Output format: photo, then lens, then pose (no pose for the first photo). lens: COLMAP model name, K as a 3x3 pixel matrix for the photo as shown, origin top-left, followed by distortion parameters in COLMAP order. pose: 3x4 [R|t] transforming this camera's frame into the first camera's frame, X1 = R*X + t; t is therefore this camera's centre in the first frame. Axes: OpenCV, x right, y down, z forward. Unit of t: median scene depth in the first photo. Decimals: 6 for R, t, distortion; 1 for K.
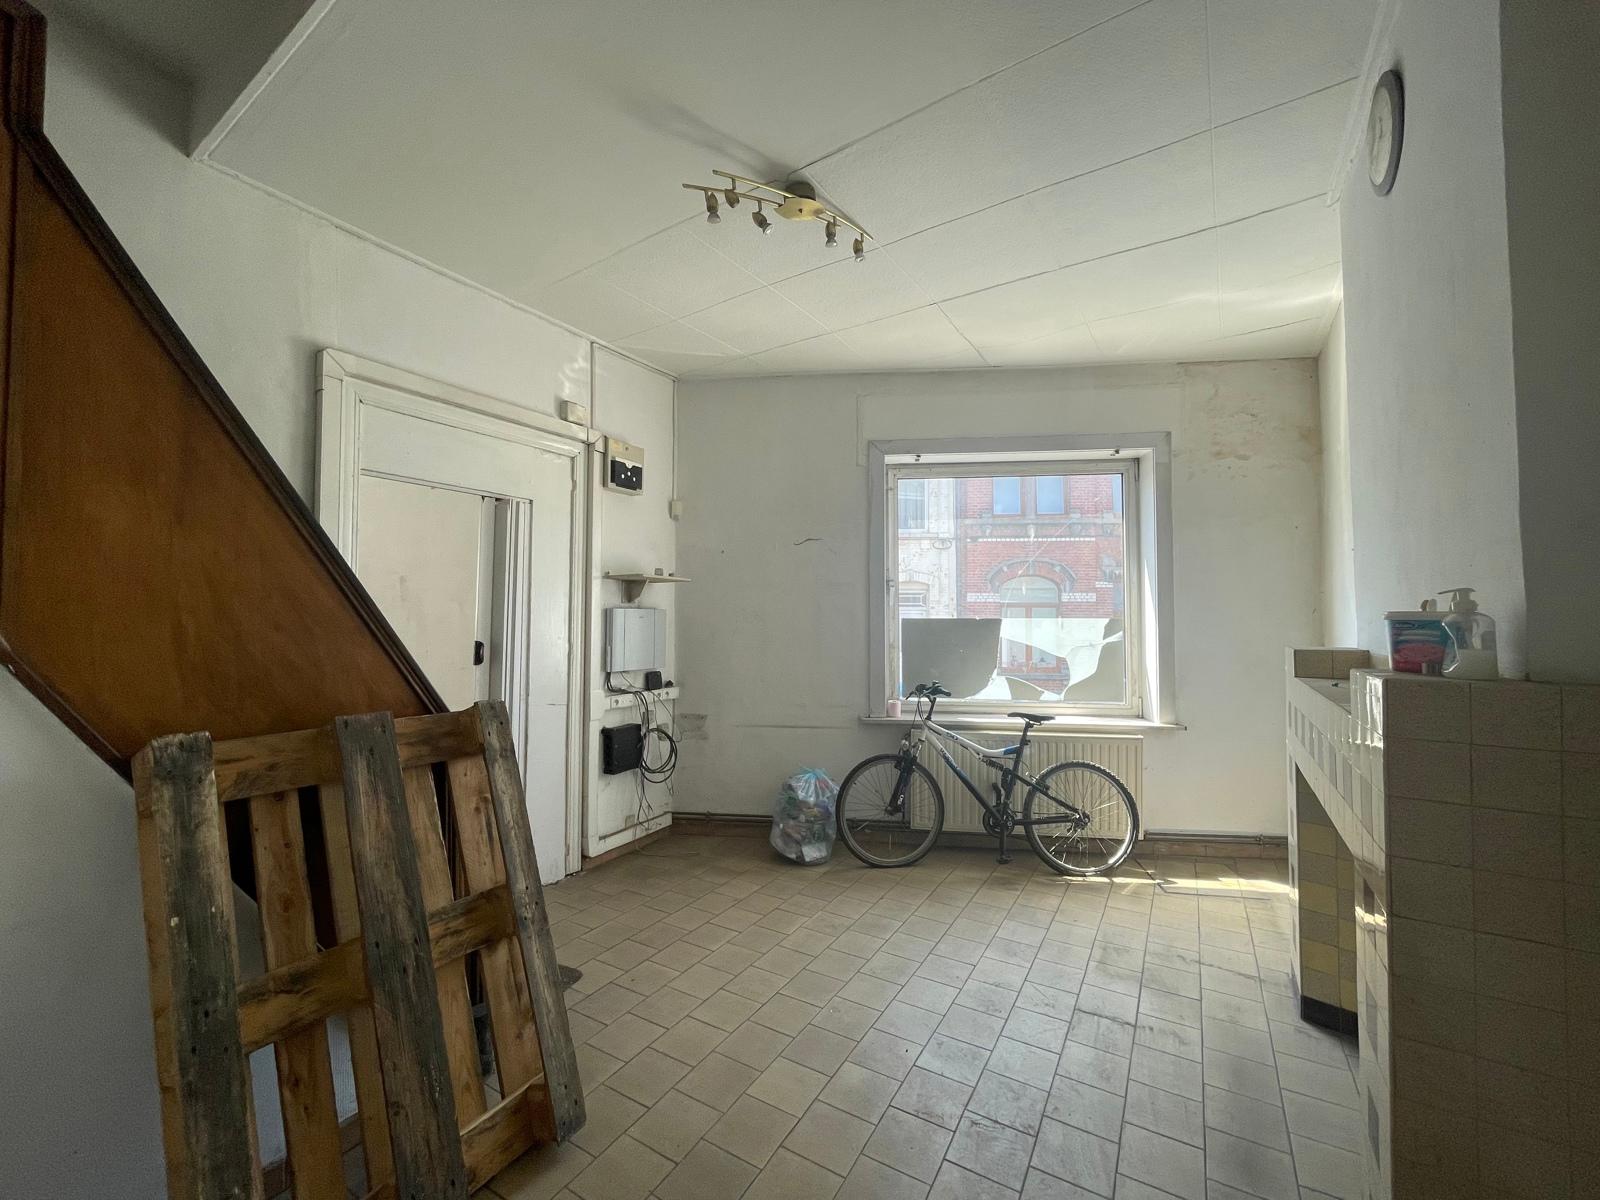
lens RADIAL K [[648.1, 0, 800.2], [0, 648.1, 603.4], [0, 0, 1]] dist [-0.002362, 0.000067]
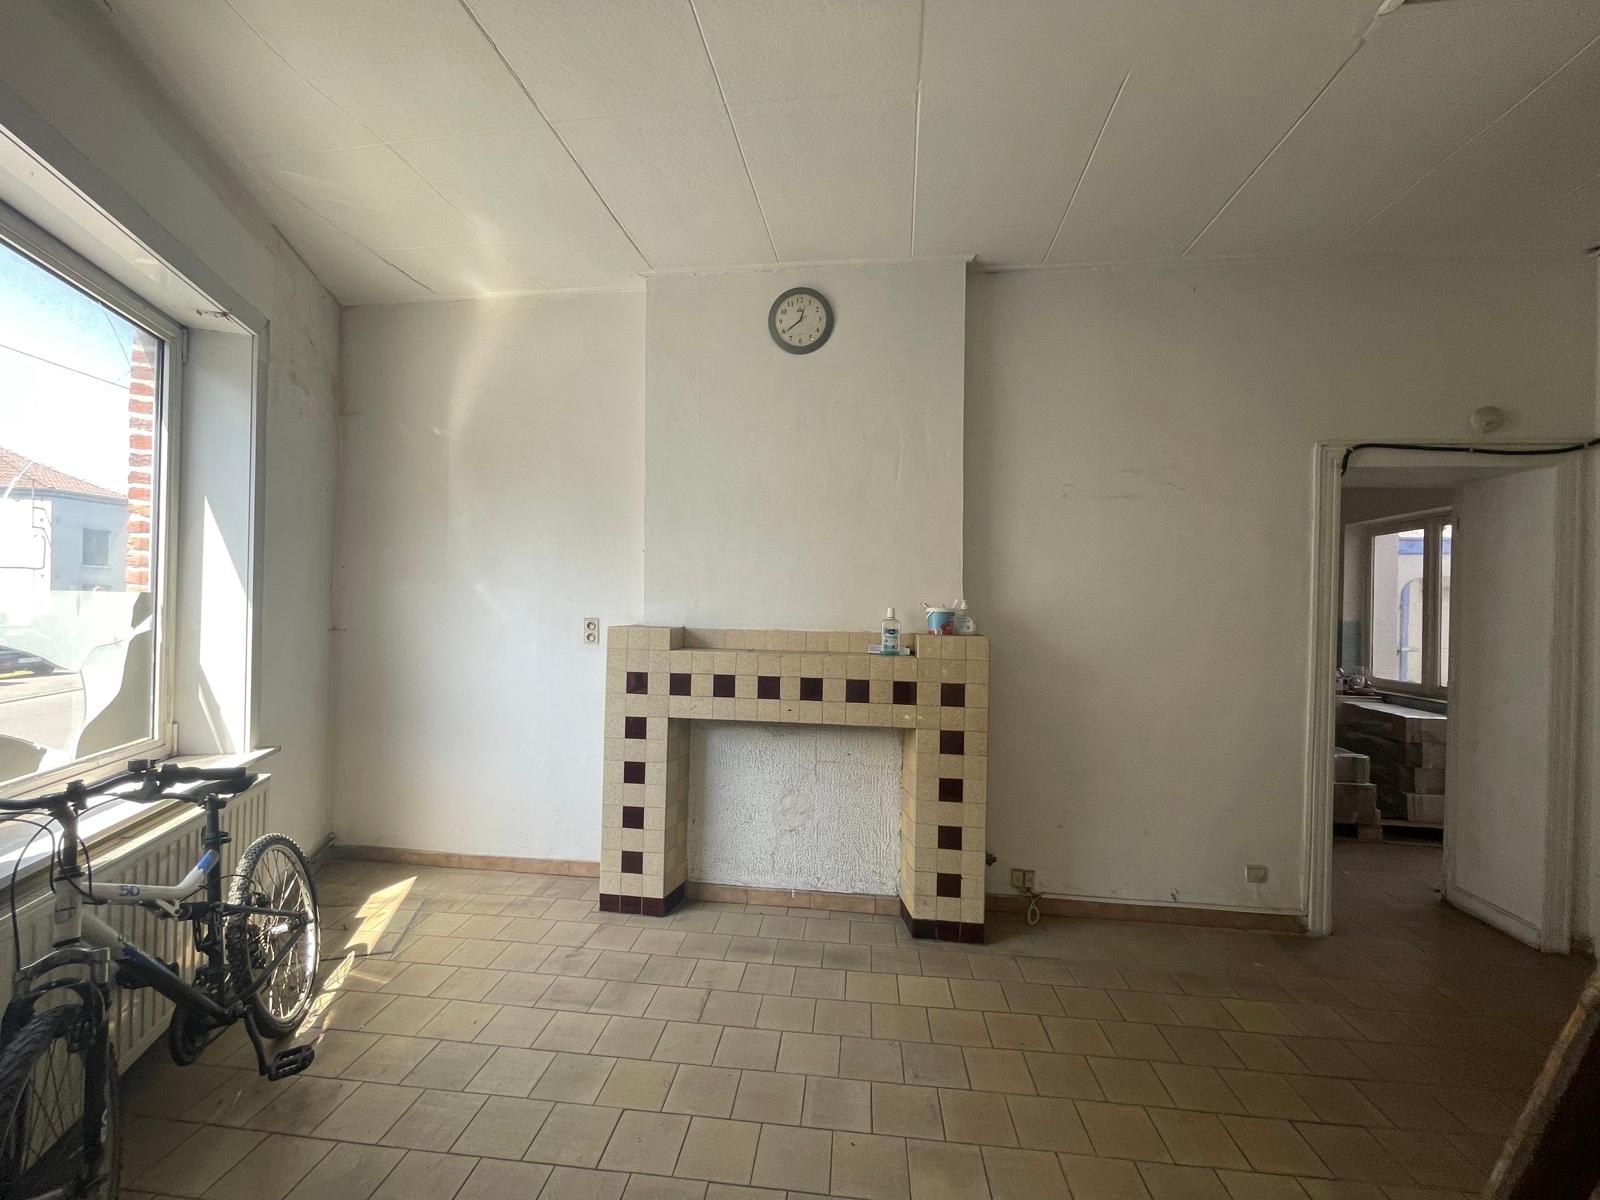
lens RADIAL K [[649.9, 0, 802.7], [0, 649.9, 594.5], [0, 0, 1]] dist [0.000678, 0.000167]
pose [[-0.433351, 0.006033, 0.901205, -0.314573], [-0.048697, 0.998360, -0.030100, 0.017848], [-0.899909, -0.056930, -0.432347, 0.829364]]
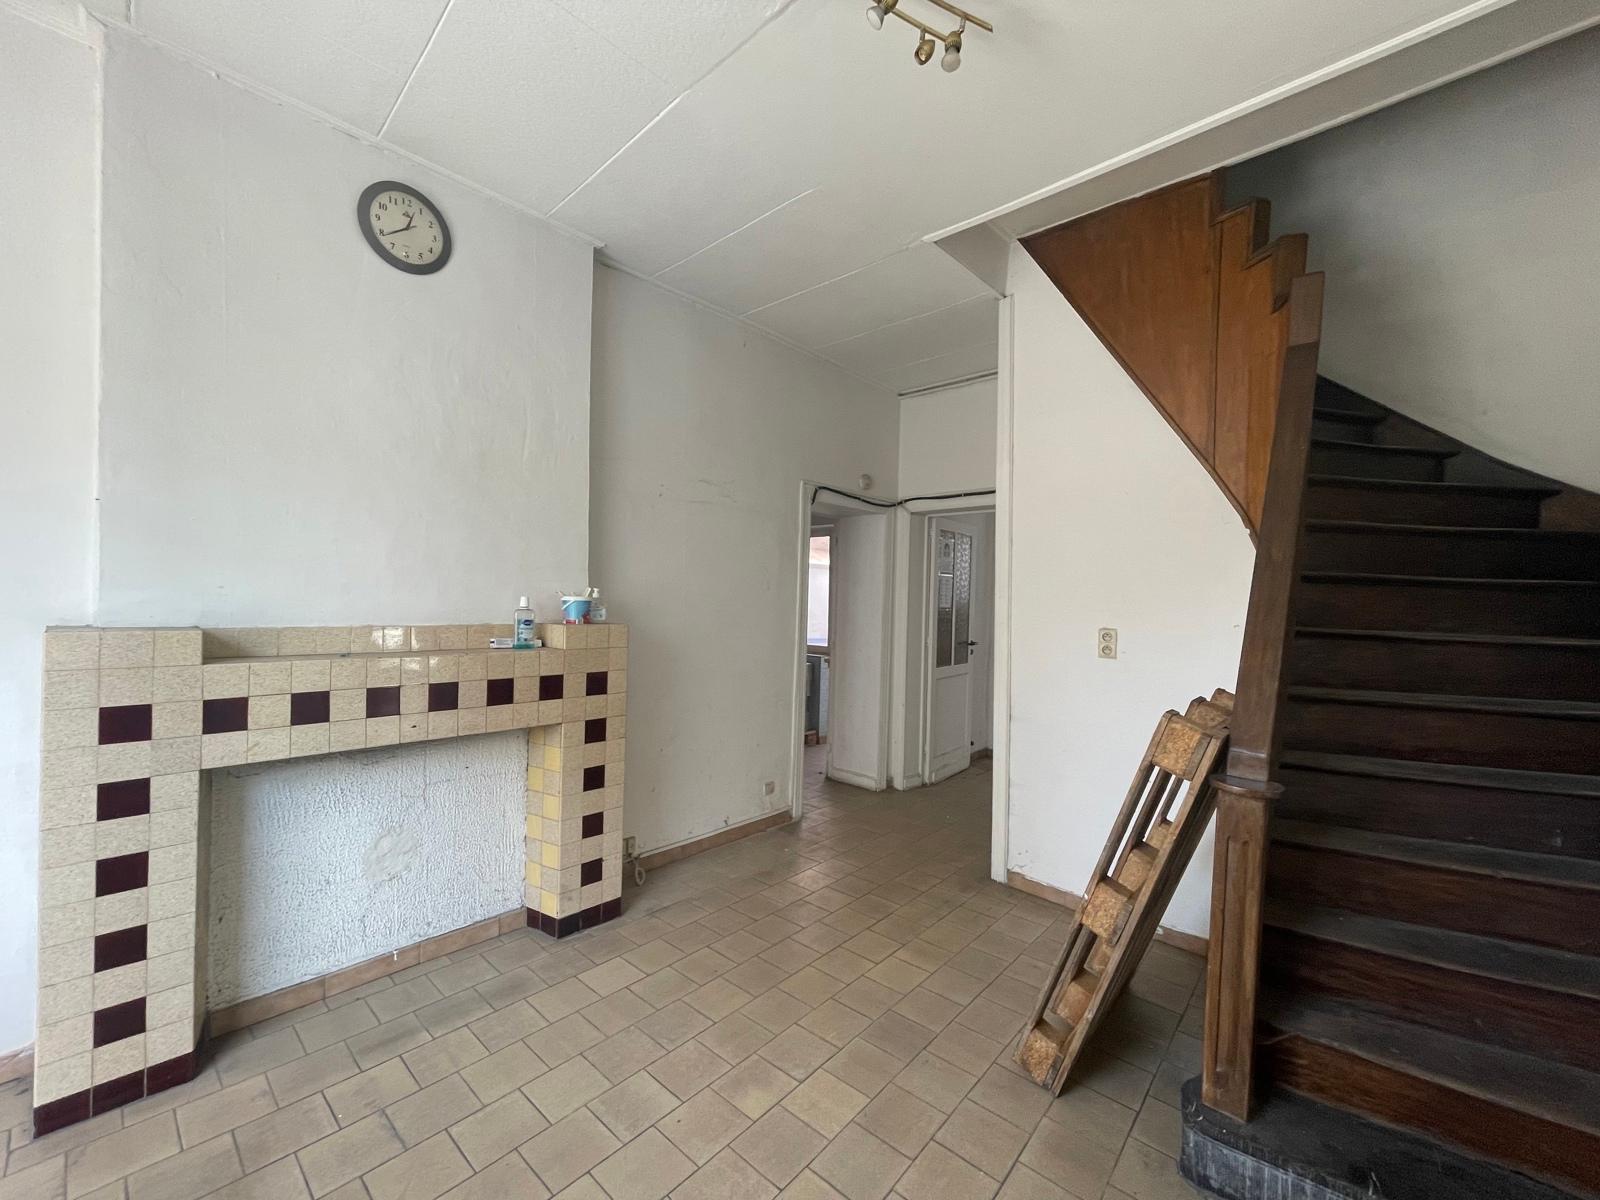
lens RADIAL K [[644.3, 0, 799.3], [0, 644.3, 597.4], [0, 0, 1]] dist [-0.002658, 0.000290]
pose [[-0.983101, -0.022817, 0.181634, -0.073028], [-0.029200, 0.999044, -0.032546, 0.020141], [-0.180718, -0.037300, -0.982828, 1.041281]]
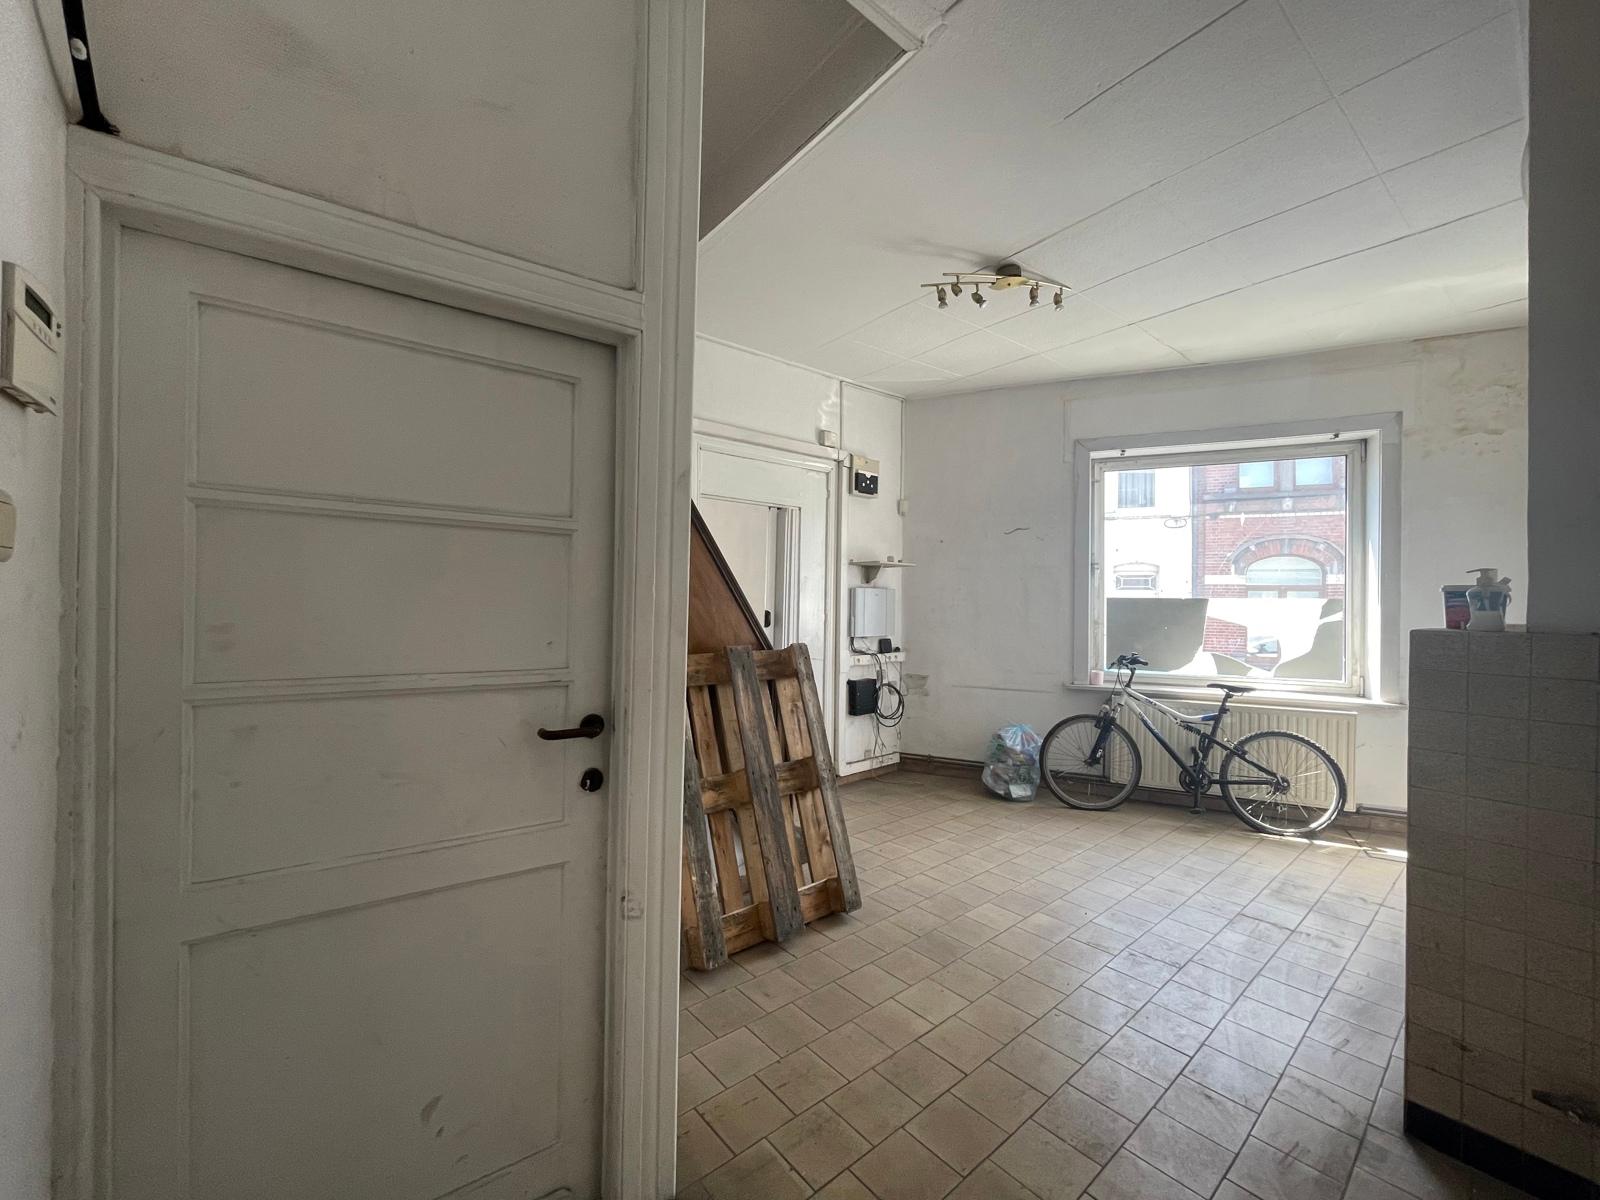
lens RADIAL K [[644.2, 0, 797.8], [0, 644.2, 598.8], [0, 0, 1]] dist [-0.002548, -0.000292]
pose [[0.947477, 0.007308, -0.319741, 0.011021], [-0.001290, 0.999818, 0.019031, 0.005511], [0.319821, -0.017619, 0.947314, -0.260009]]
